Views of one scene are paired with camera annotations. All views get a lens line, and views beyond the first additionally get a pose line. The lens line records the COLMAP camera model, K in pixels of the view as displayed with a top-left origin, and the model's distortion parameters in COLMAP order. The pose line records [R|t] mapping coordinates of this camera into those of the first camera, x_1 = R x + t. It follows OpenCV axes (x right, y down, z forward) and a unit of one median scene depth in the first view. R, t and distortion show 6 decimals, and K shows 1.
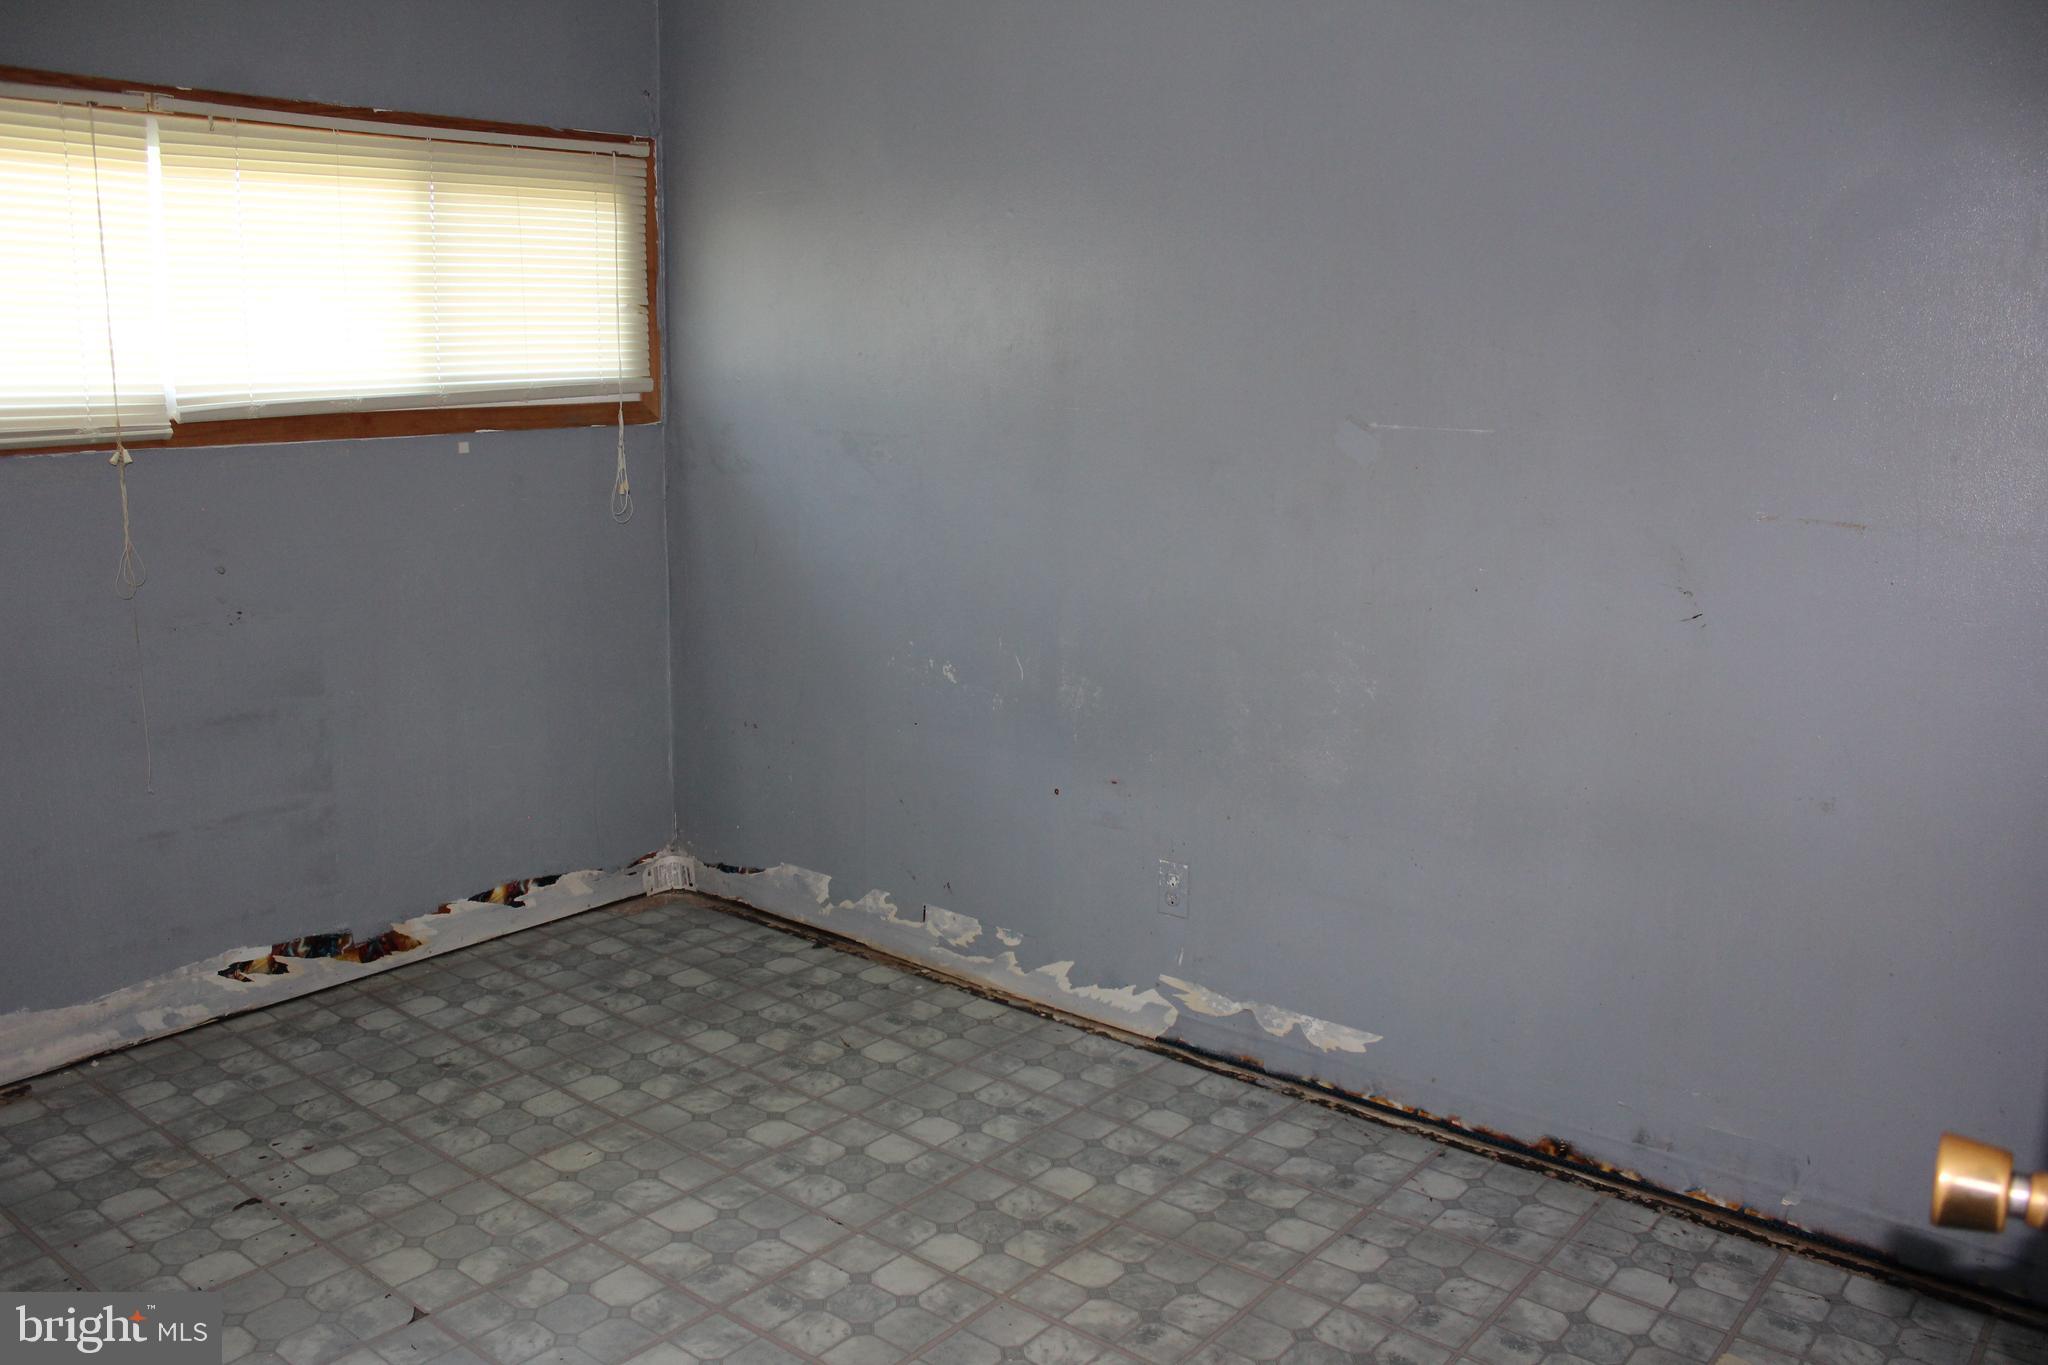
lens RADIAL K [[1672.8, 0, 1015.1], [0, 1672.8, 701.8], [0, 0, 1]] dist [-0.170829, 0.146303]
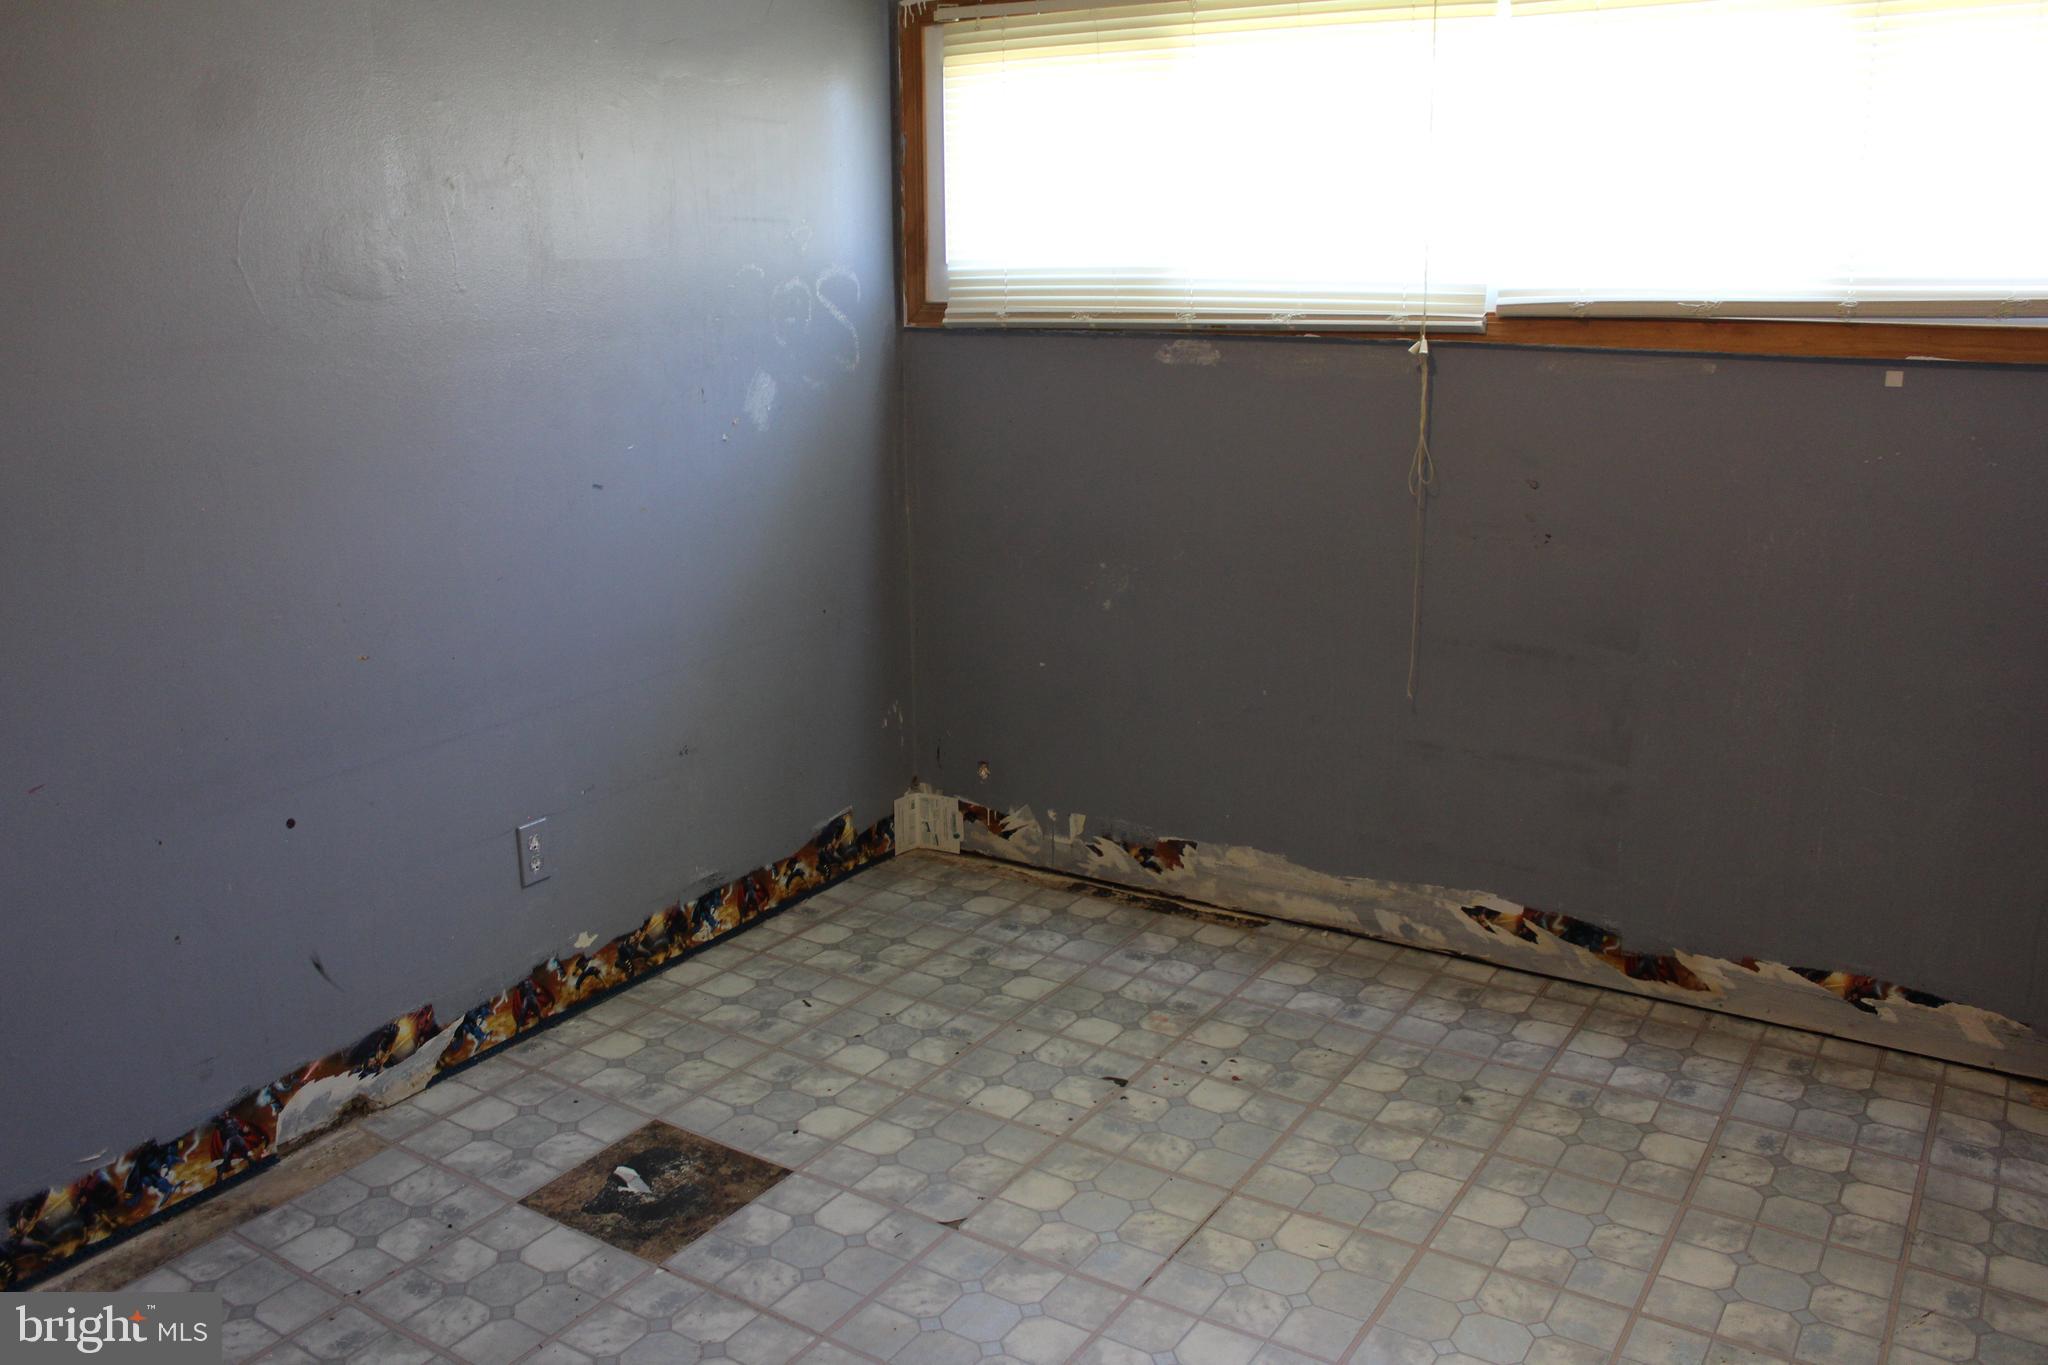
lens RADIAL K [[1672.8, 0, 1015.1], [0, 1672.8, 701.8], [0, 0, 1]] dist [-0.170829, 0.146303]
pose [[0.100126, 0.254120, -0.961976, 0.378756], [-0.191256, 0.953720, 0.232032, -0.121226], [0.976420, 0.160751, 0.144095, 0.602788]]
